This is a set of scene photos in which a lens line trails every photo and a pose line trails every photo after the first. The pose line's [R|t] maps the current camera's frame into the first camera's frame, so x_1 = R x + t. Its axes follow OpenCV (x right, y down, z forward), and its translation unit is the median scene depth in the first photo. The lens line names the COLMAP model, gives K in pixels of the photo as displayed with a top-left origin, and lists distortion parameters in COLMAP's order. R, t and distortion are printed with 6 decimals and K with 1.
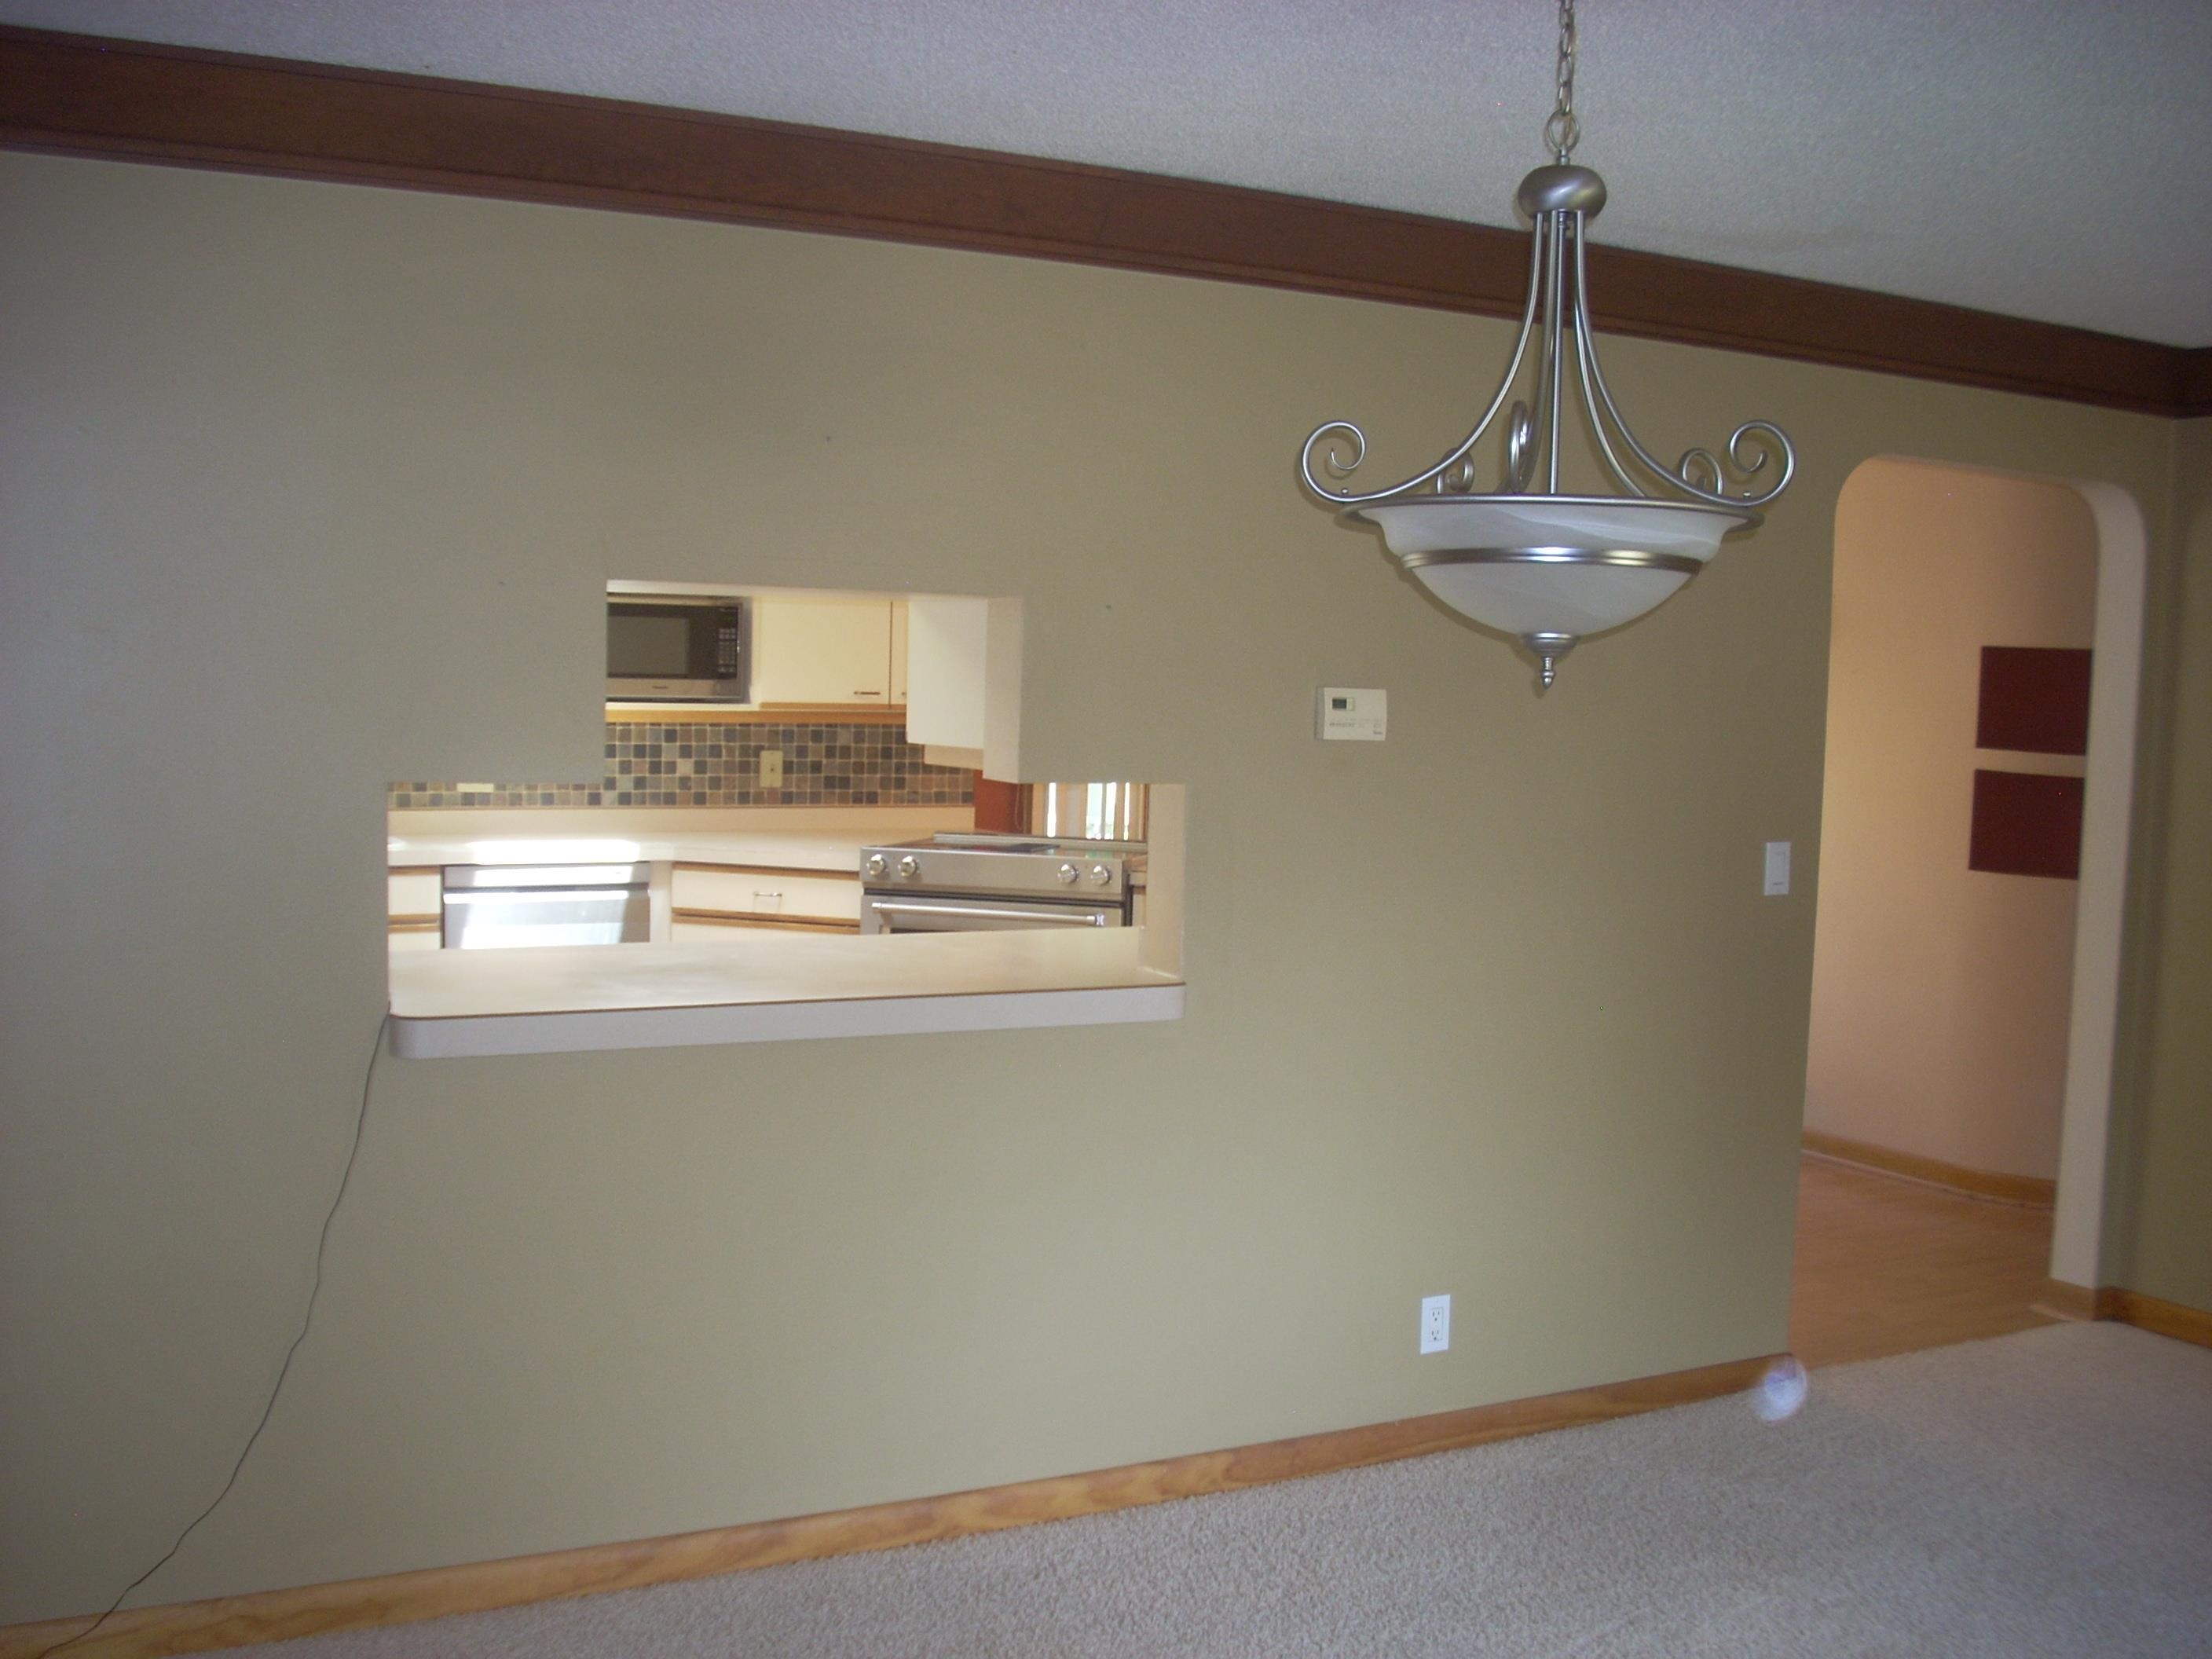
lens RADIAL K [[2356.9, 0, 1071.8], [0, 2356.9, 922.4], [0, 0, 1]] dist [-0.161877, 0.106756]
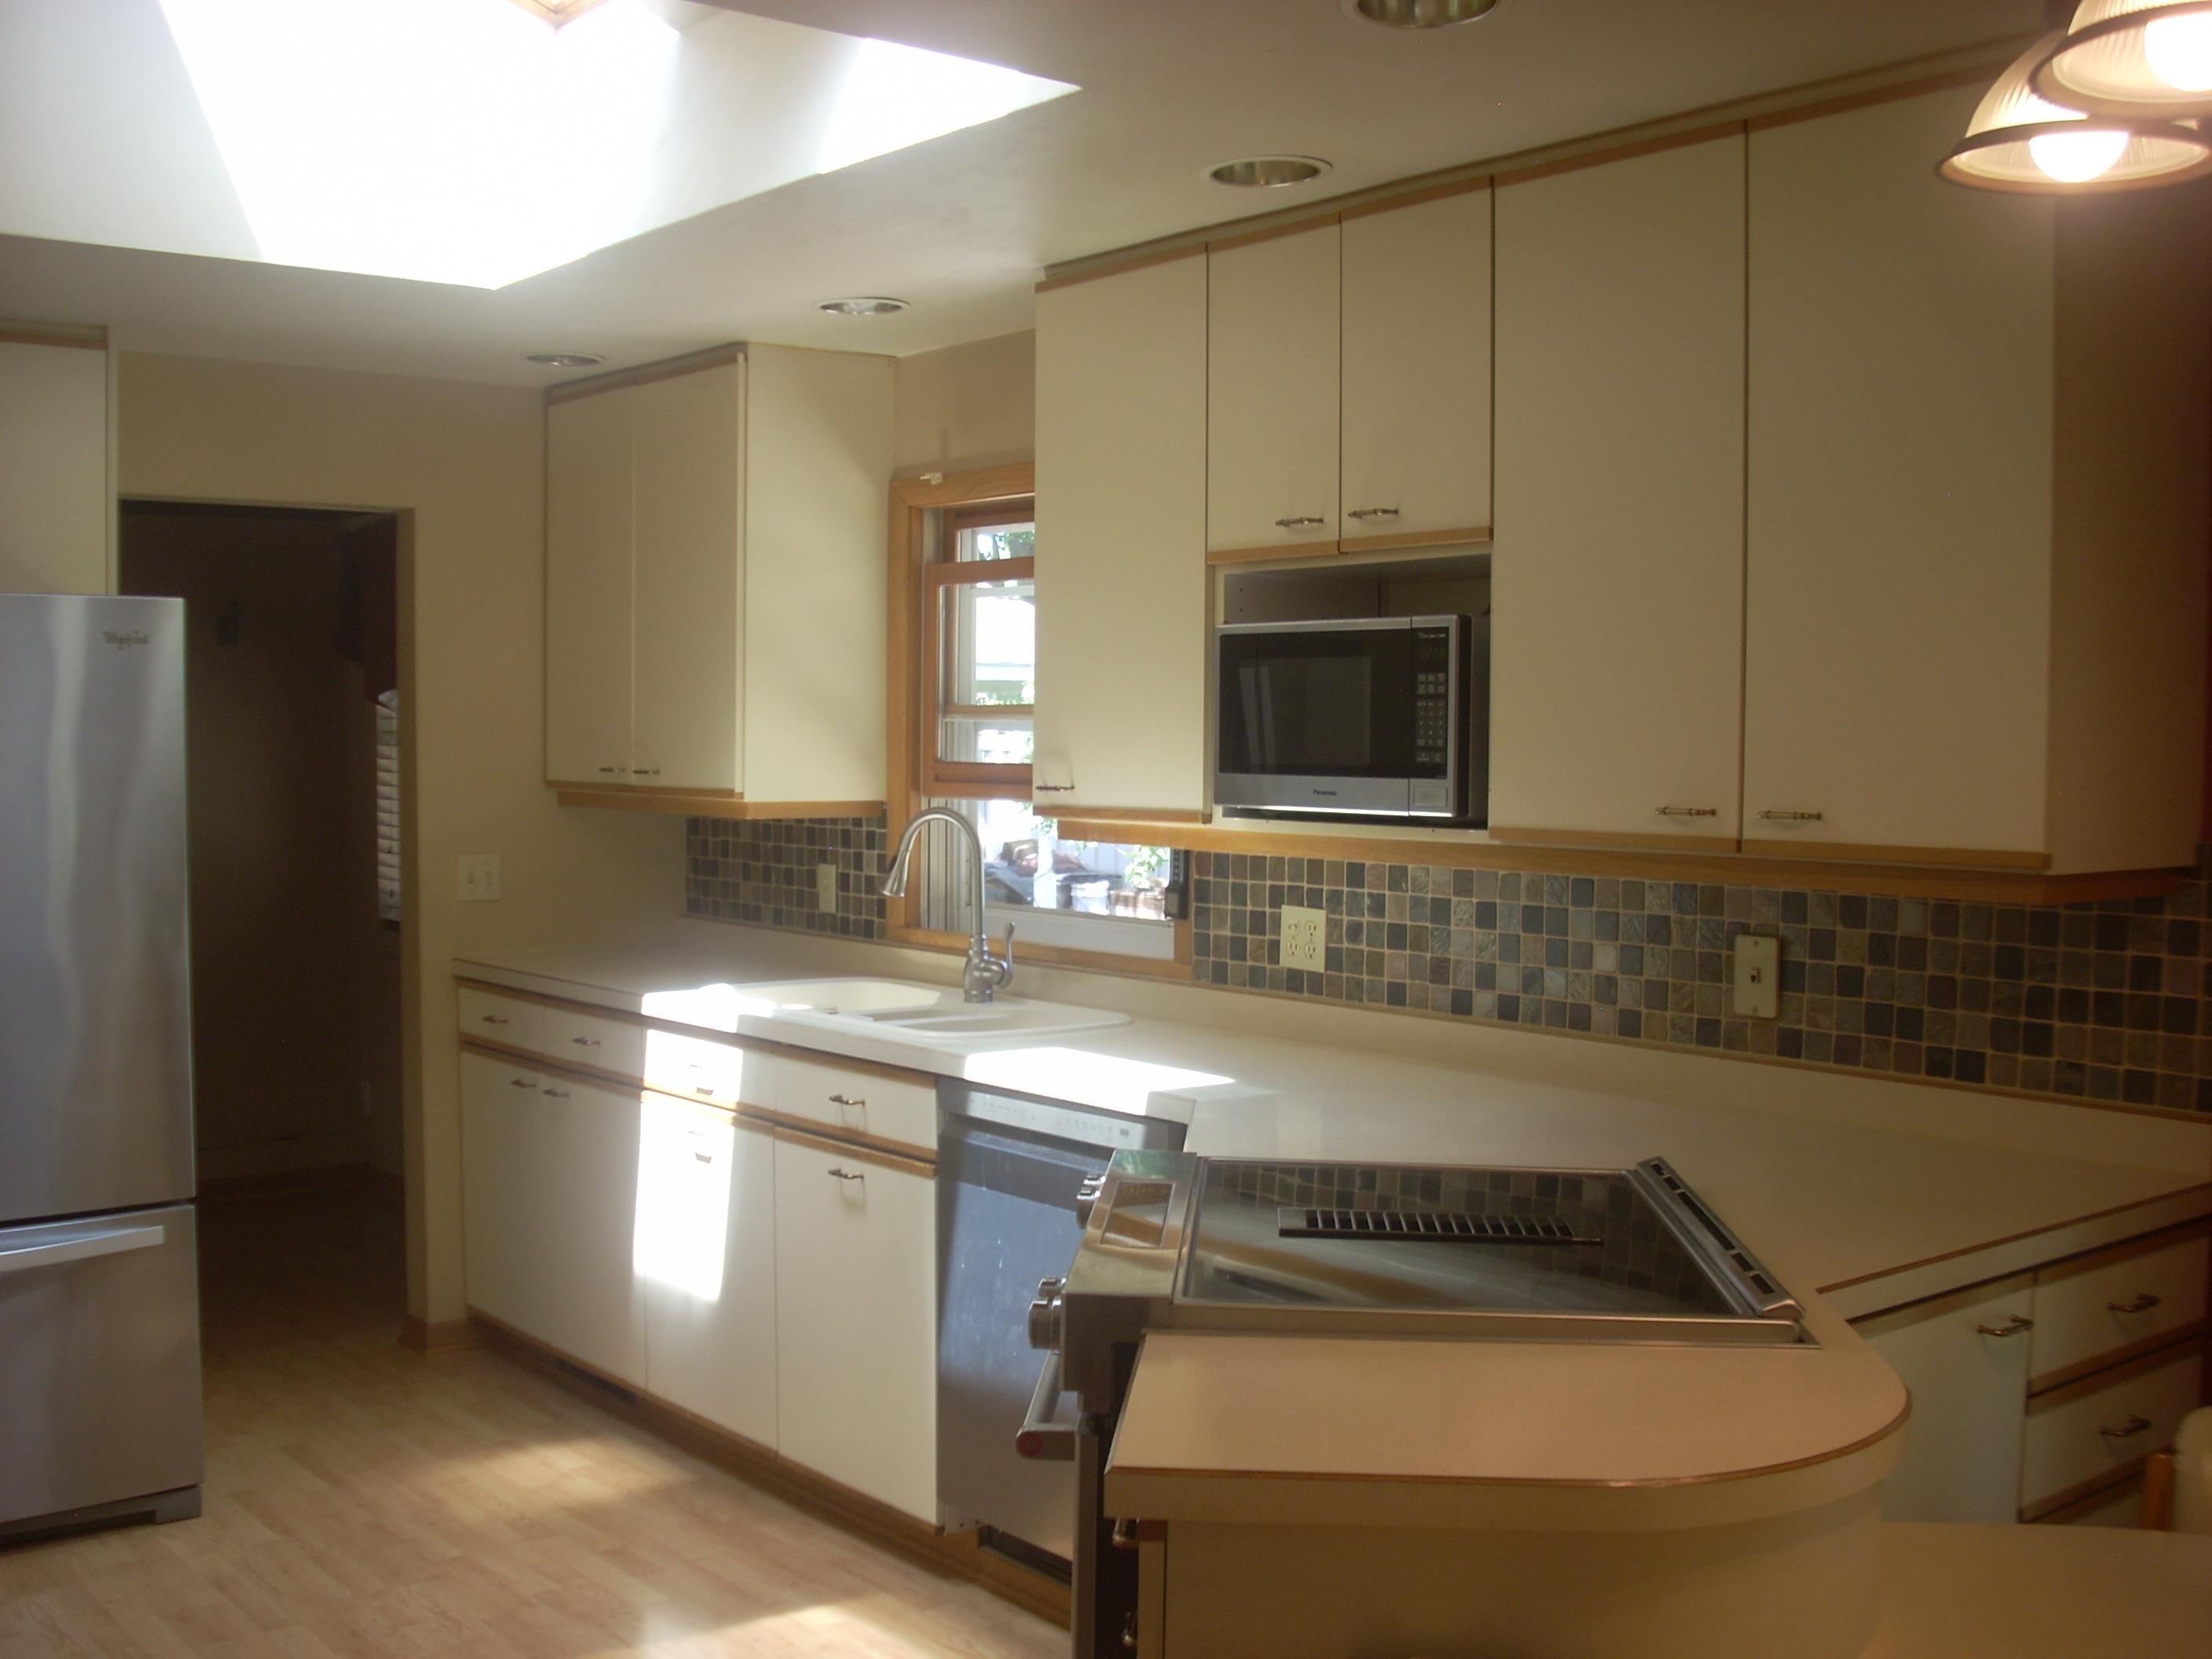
lens RADIAL K [[2356.9, 0, 1071.8], [0, 2356.9, 922.4], [0, 0, 1]] dist [-0.161877, 0.106756]
pose [[0.159800, 0.053295, -0.985710, 0.299797], [-0.108699, 0.993419, 0.036090, -0.078031], [0.981147, 0.101378, 0.164541, 0.795946]]
